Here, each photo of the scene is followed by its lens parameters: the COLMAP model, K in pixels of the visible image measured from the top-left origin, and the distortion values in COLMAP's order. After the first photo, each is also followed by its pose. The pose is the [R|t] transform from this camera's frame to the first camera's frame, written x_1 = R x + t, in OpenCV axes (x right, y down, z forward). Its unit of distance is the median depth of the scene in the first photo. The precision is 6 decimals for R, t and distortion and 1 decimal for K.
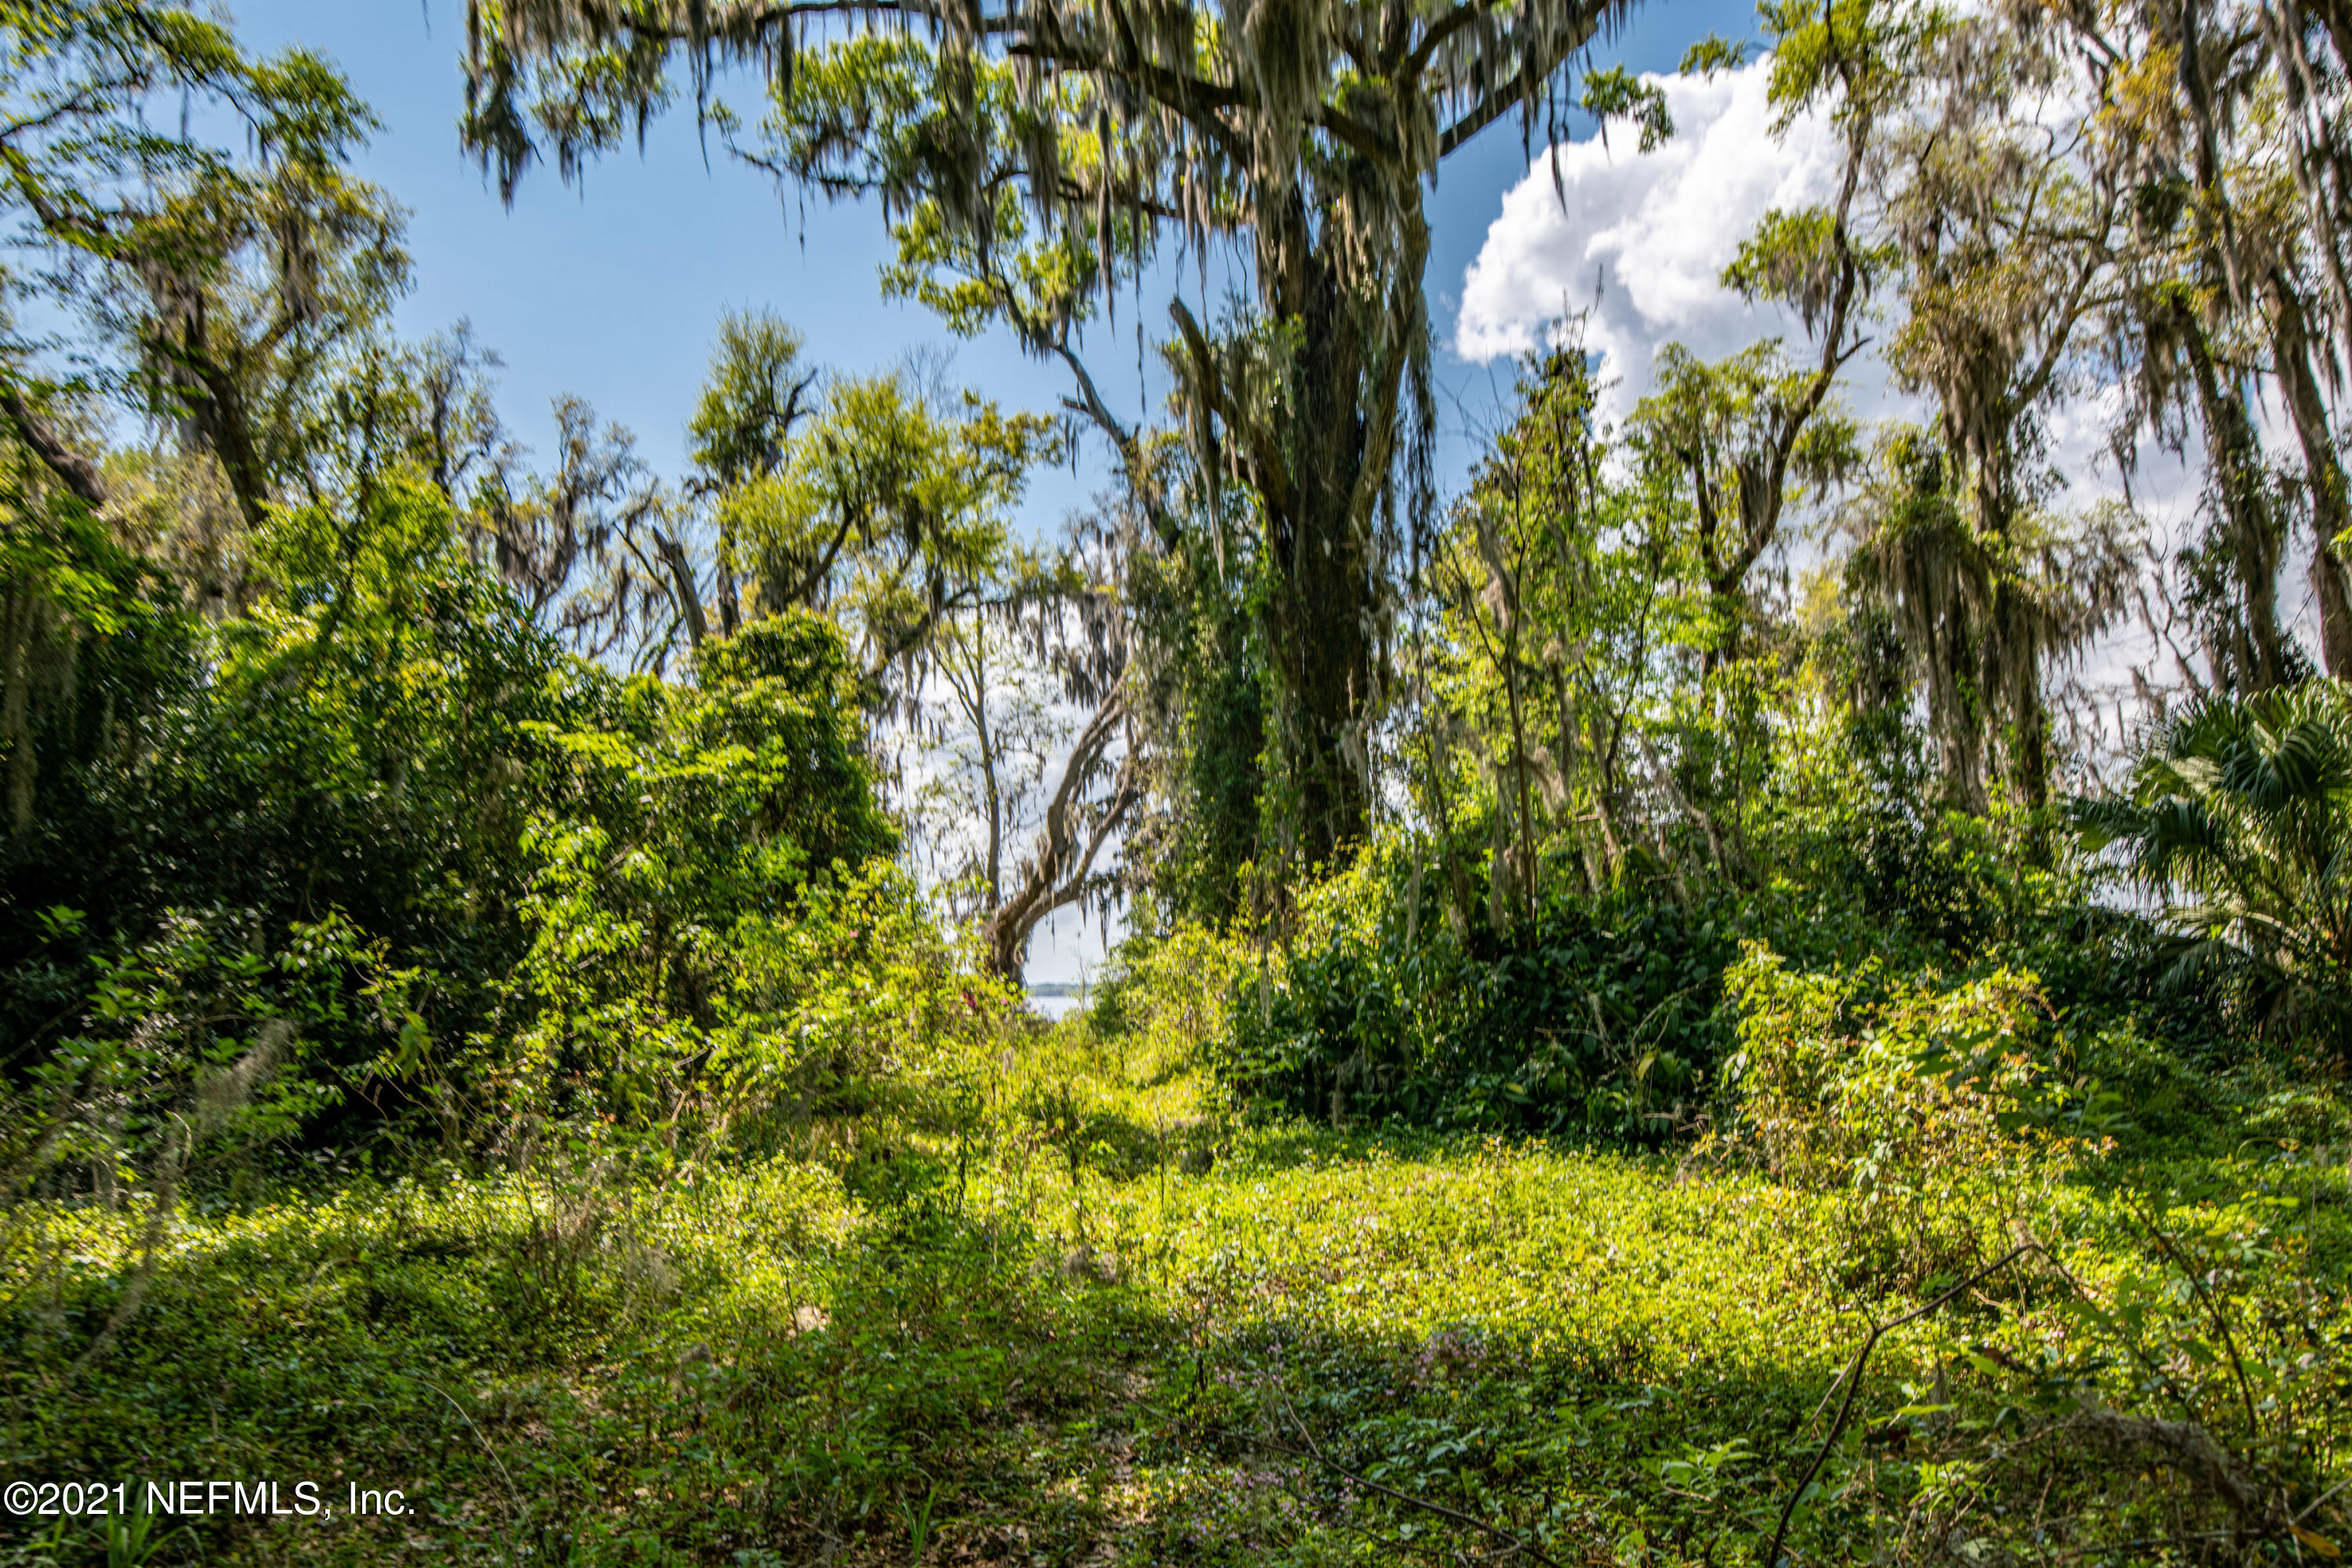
lens RADIAL K [[1834.1, 0, 1176.0], [0, 1834.1, 784.0], [0, 0, 1]] dist [-0.000906, -0.000549]
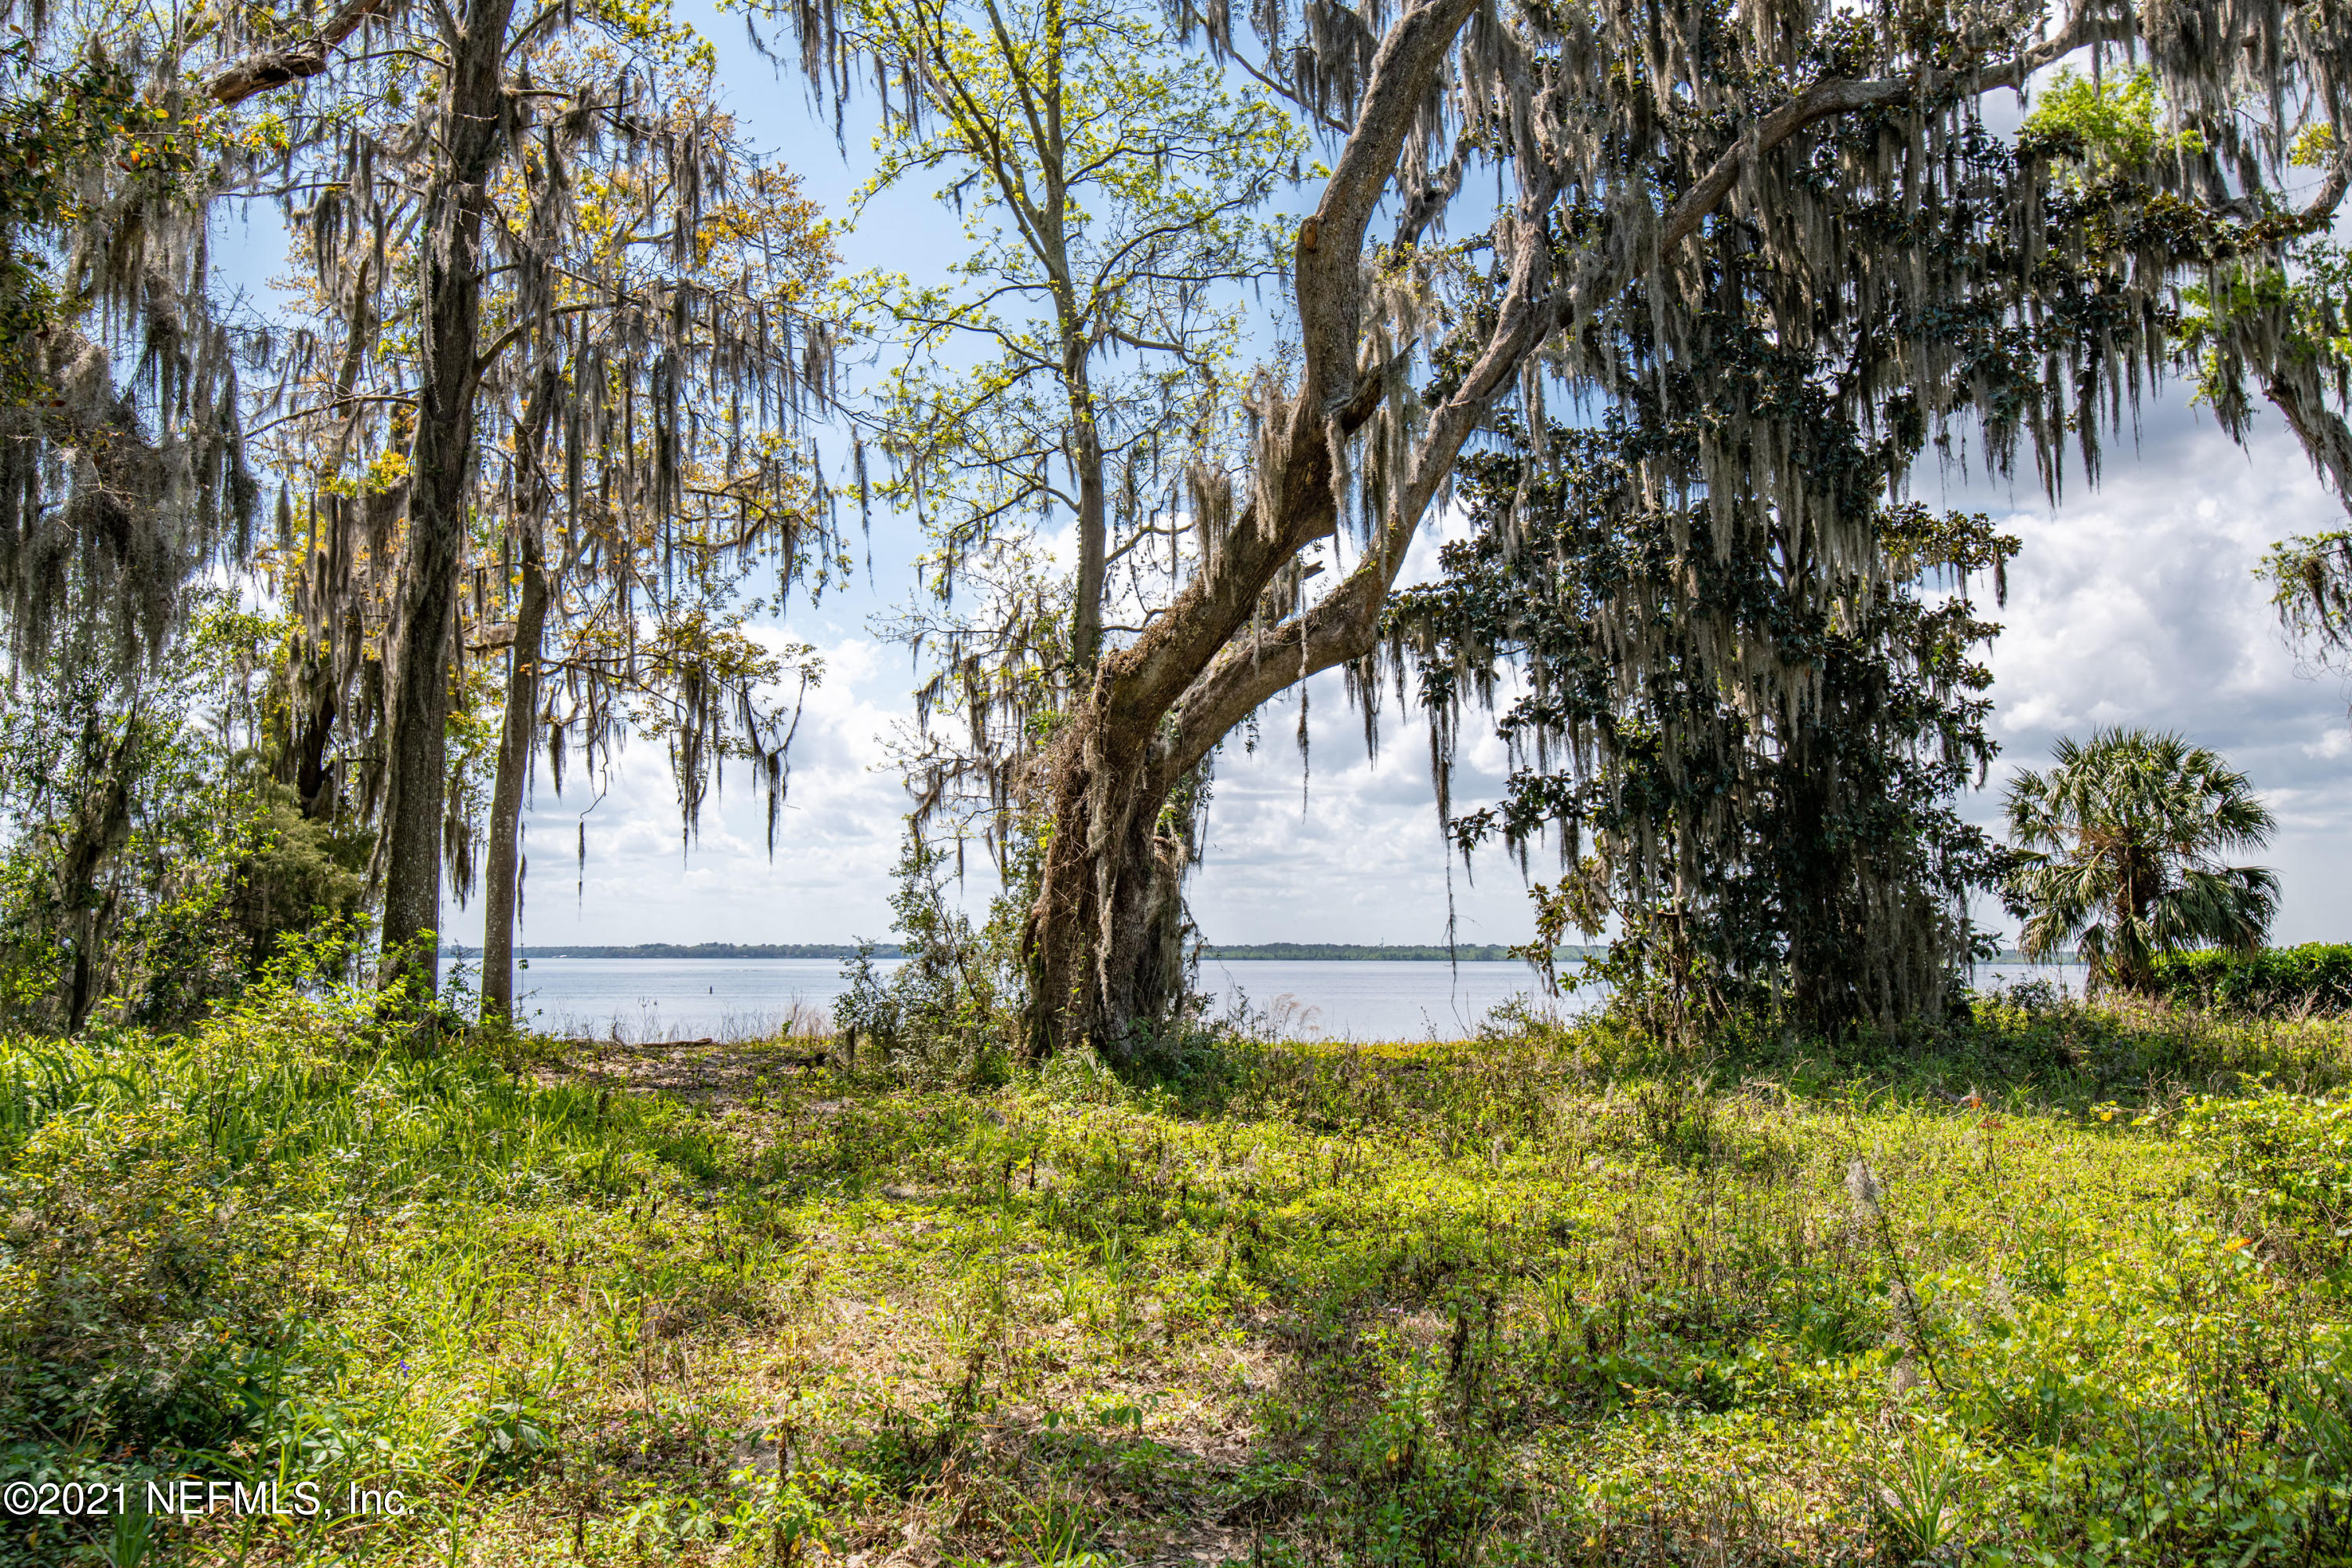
lens RADIAL K [[1882.3, 0, 1181.0], [0, 1882.3, 731.1], [0, 0, 1]] dist [0.039055, 0.014045]
pose [[0.998413, 0.000281, -0.056310, -0.064703], [0.000236, 0.999958, 0.009176, 0.070895], [0.056310, -0.009175, 0.998371, 0.678837]]
